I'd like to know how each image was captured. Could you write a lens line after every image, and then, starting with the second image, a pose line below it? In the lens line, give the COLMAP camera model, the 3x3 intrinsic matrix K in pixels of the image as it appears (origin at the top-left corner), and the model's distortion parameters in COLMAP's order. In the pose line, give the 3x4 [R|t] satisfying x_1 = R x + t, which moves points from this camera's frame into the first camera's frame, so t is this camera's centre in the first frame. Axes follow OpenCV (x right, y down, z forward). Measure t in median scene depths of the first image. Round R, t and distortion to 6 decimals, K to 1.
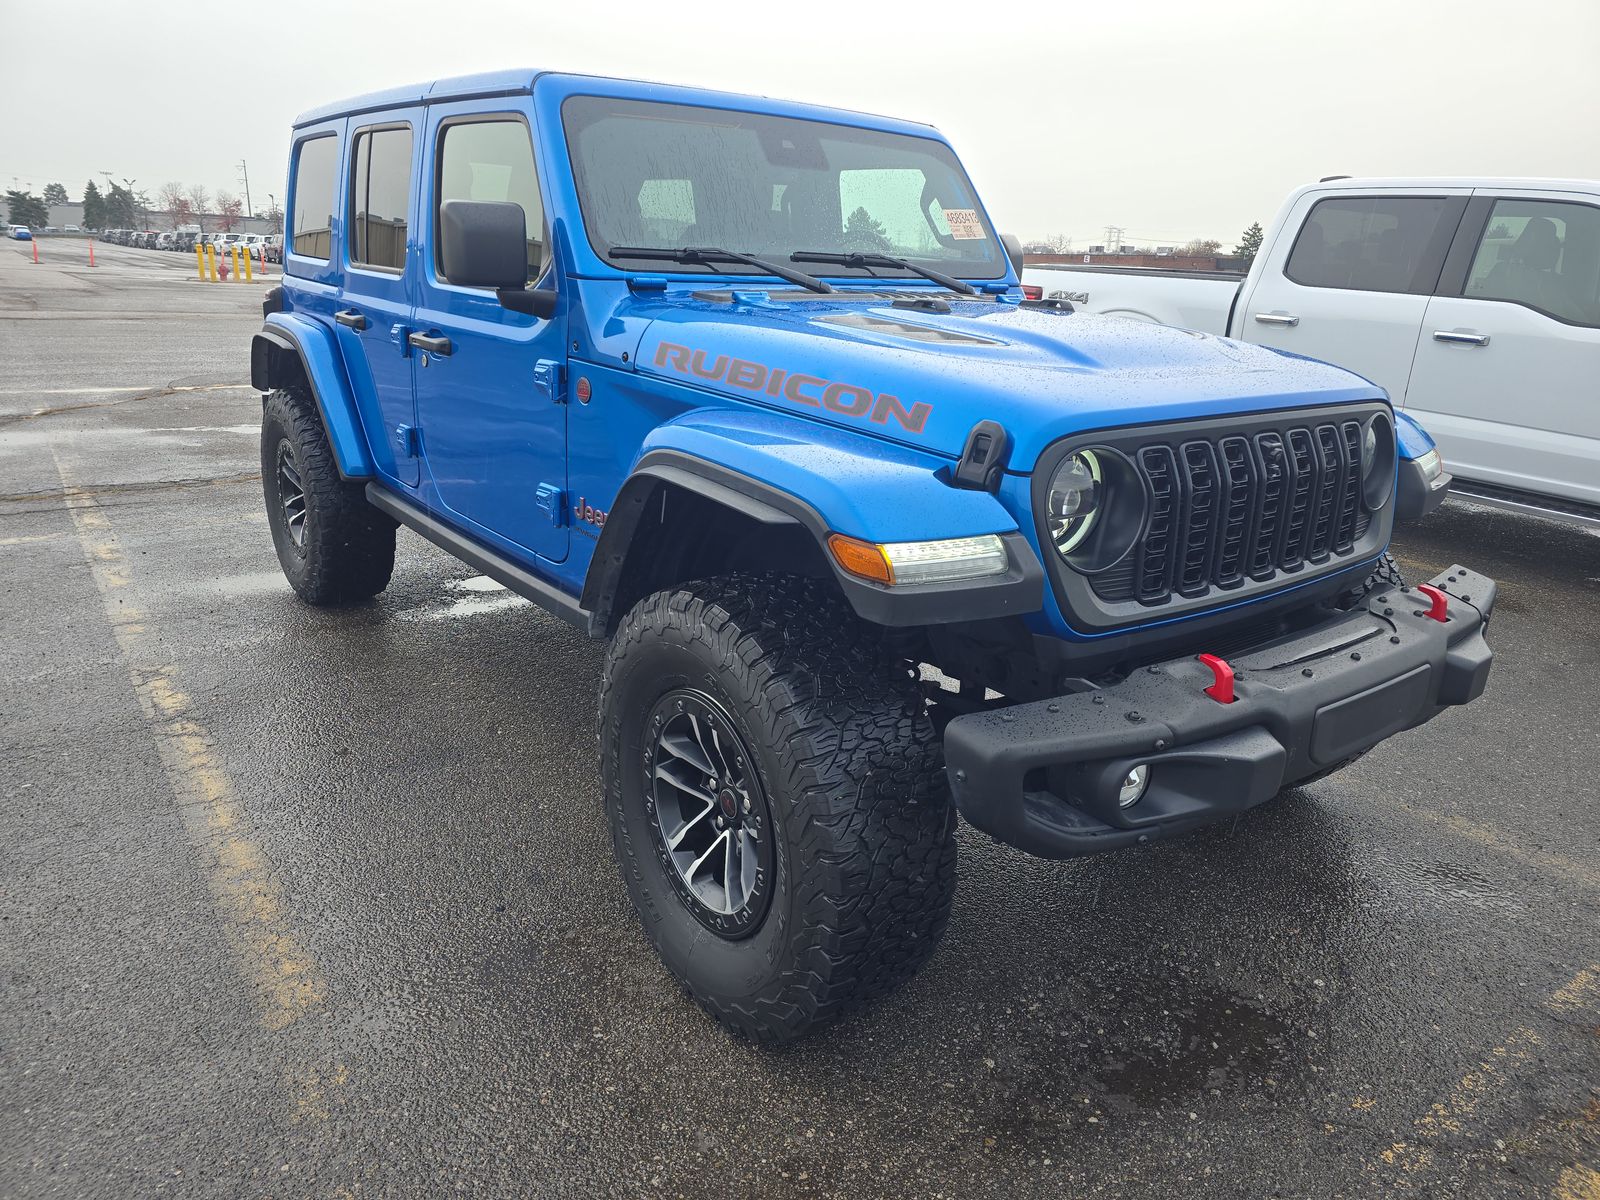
lens RADIAL K [[1100.8, 0, 800.0], [0, 1100.8, 600.0], [0, 0, 1]] dist [0.058306, -0.054804]
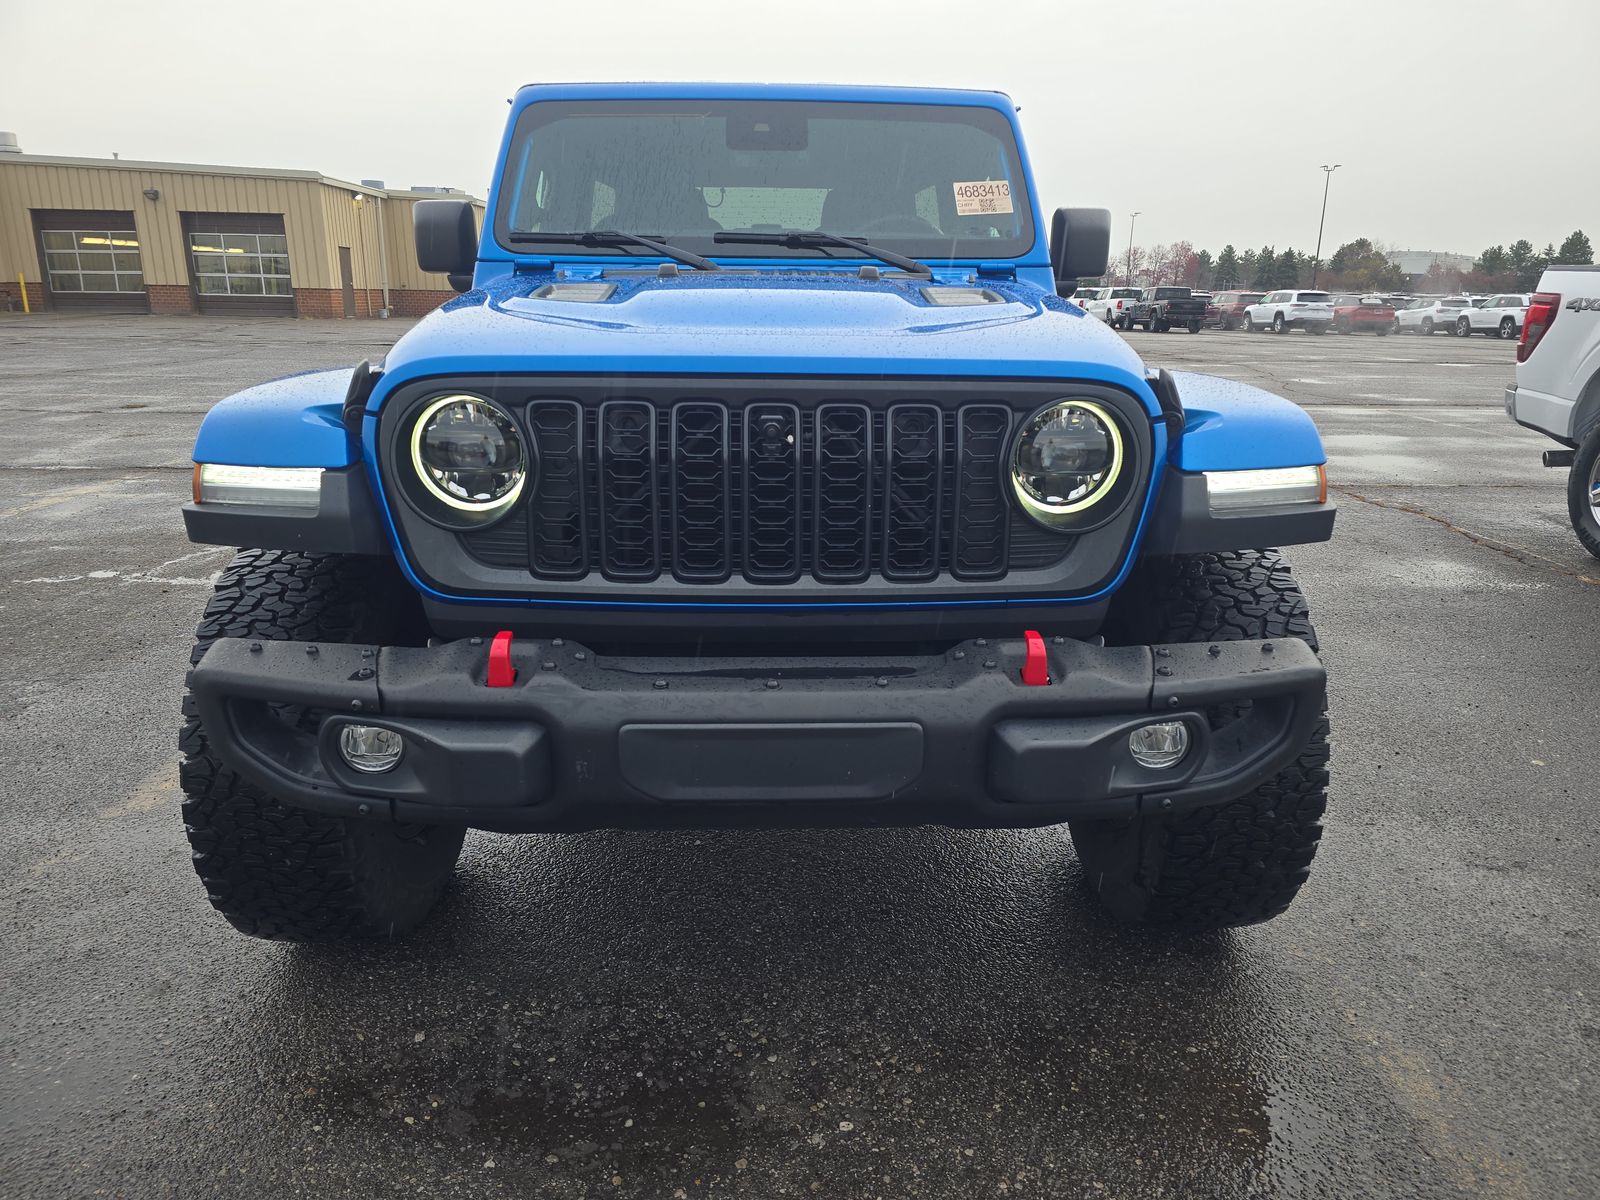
lens RADIAL K [[1100.8, 0, 800.0], [0, 1100.8, 600.0], [0, 0, 1]] dist [0.058306, -0.054804]
pose [[0.805204, 0.137202, -0.576907, 0.737584], [-0.161369, 0.986849, 0.009469, -0.014783], [0.570619, 0.085470, 0.816755, 0.290365]]
